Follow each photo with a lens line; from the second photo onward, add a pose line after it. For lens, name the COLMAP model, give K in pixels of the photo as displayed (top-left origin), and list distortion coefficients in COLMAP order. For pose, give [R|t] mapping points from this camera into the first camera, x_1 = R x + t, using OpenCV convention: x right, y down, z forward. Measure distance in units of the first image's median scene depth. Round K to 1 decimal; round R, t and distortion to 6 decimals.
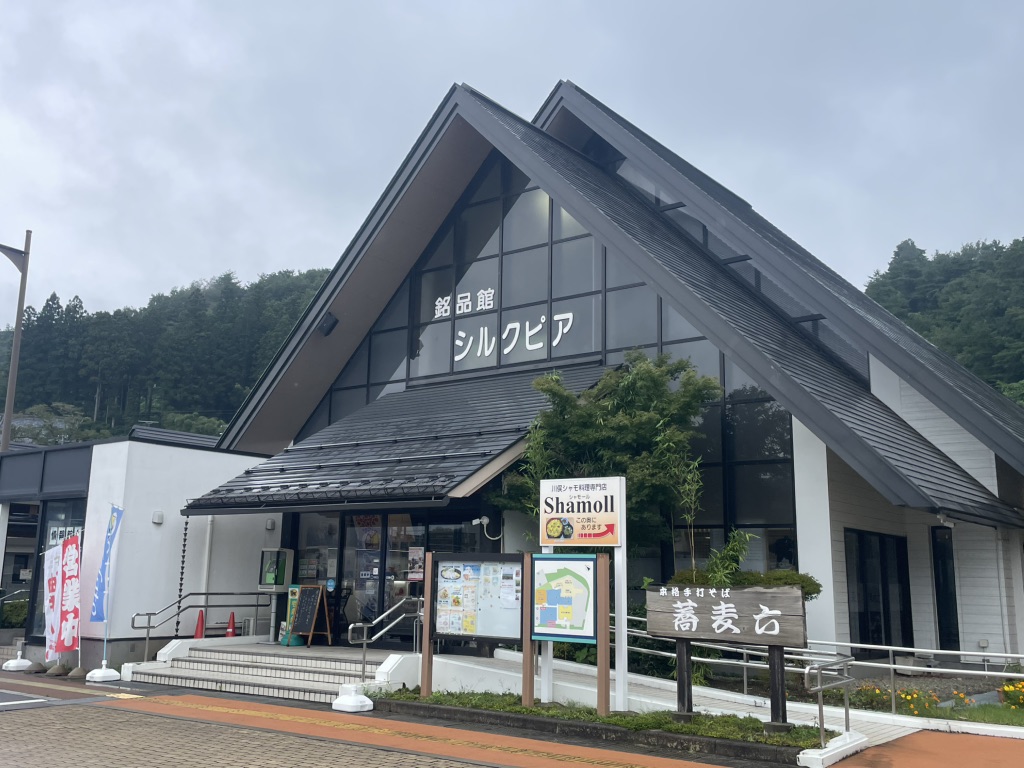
lens RADIAL K [[1013.3, 0, 519.4], [0, 1013.3, 389.0], [0, 0, 1]] dist [0.106984, 0.000000]
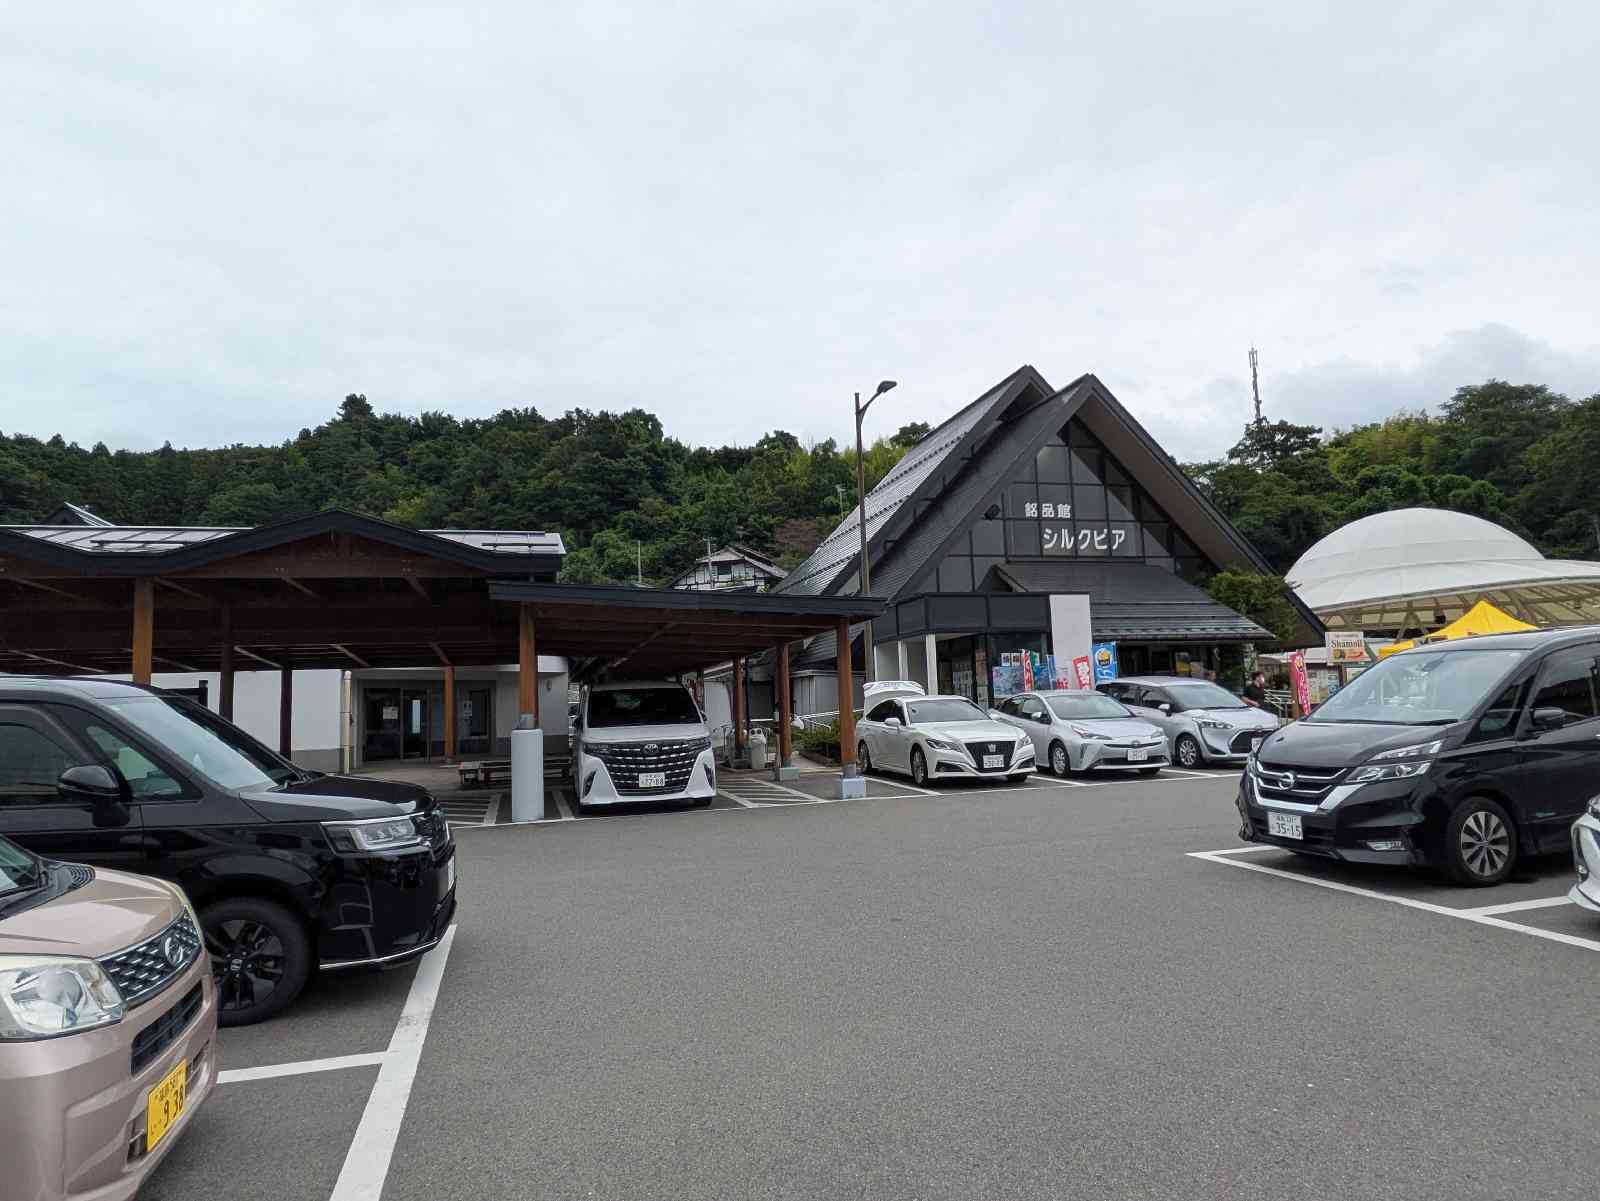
lens RADIAL K [[995.5, 0, 793.9], [0, 995.5, 609.4], [0, 0, 1]] dist [0.010677, -0.000294]
pose [[0.596956, 0.041497, 0.801200, -2.362076], [-0.097299, 0.995034, 0.020960, 0.109132], [-0.796352, -0.090468, 0.598030, 0.642306]]
